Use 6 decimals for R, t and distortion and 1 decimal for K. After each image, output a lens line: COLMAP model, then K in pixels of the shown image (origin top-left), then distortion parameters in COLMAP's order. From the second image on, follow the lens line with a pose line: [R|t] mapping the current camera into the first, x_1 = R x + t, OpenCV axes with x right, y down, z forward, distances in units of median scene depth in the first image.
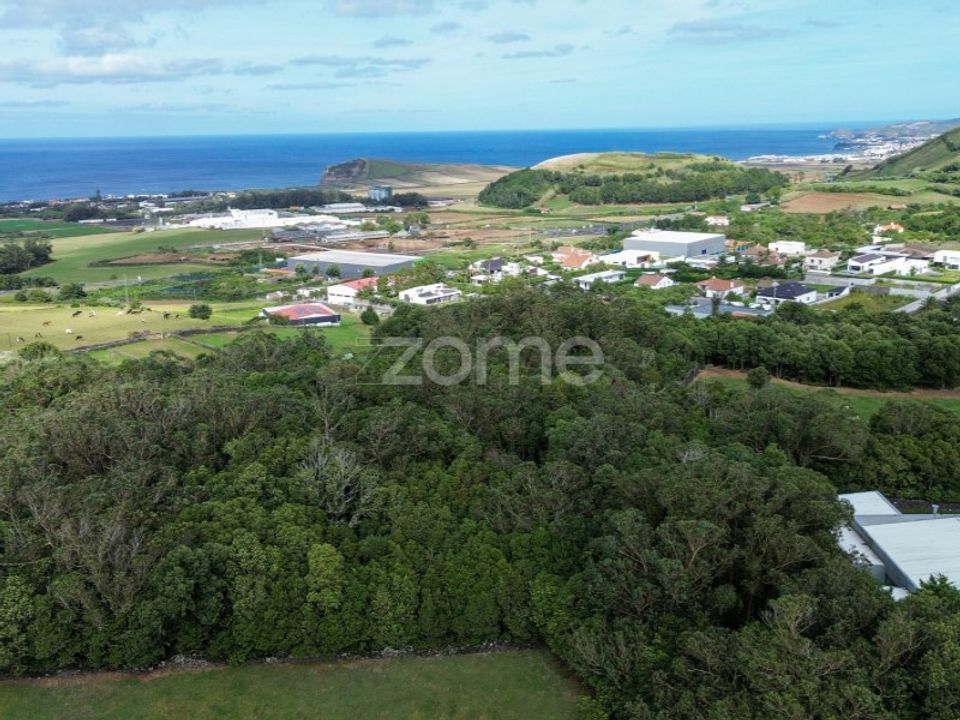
lens RADIAL K [[923.5, 0, 480.3], [0, 923.5, 384.0], [0, 0, 1]] dist [0.076826, -0.030561]
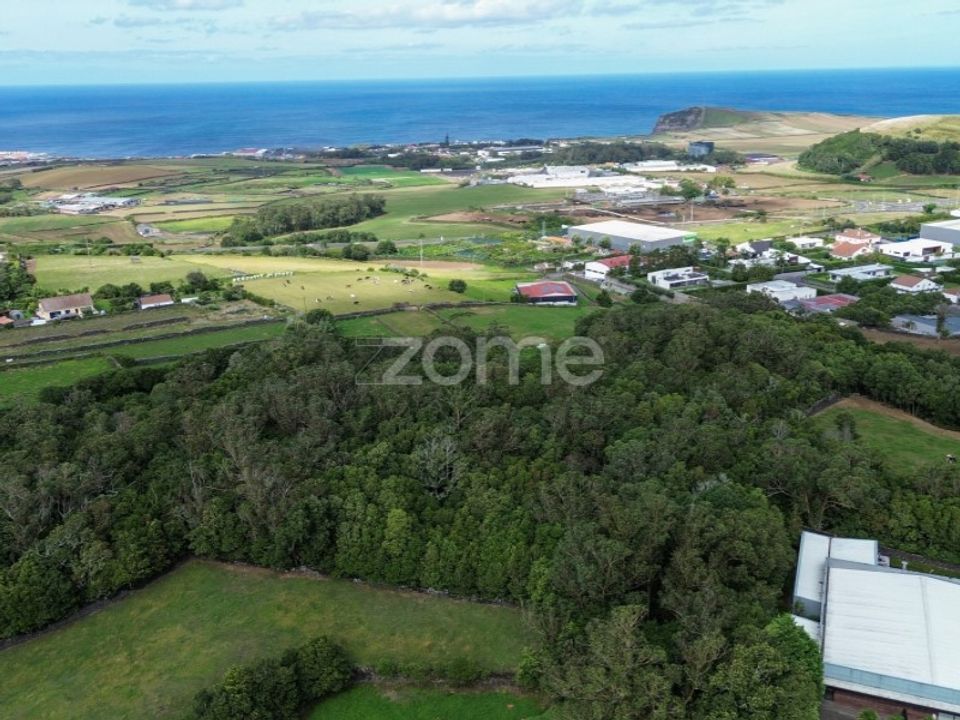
lens RADIAL K [[939.9, 0, 480.0], [0, 939.9, 360.0], [0, 0, 1]] dist [0.093531, -0.032507]
pose [[0.933131, 0.110274, -0.342208, 0.092940], [-0.097077, 0.993728, 0.055513, -0.033593], [0.346183, -0.018580, 0.937983, -0.073516]]
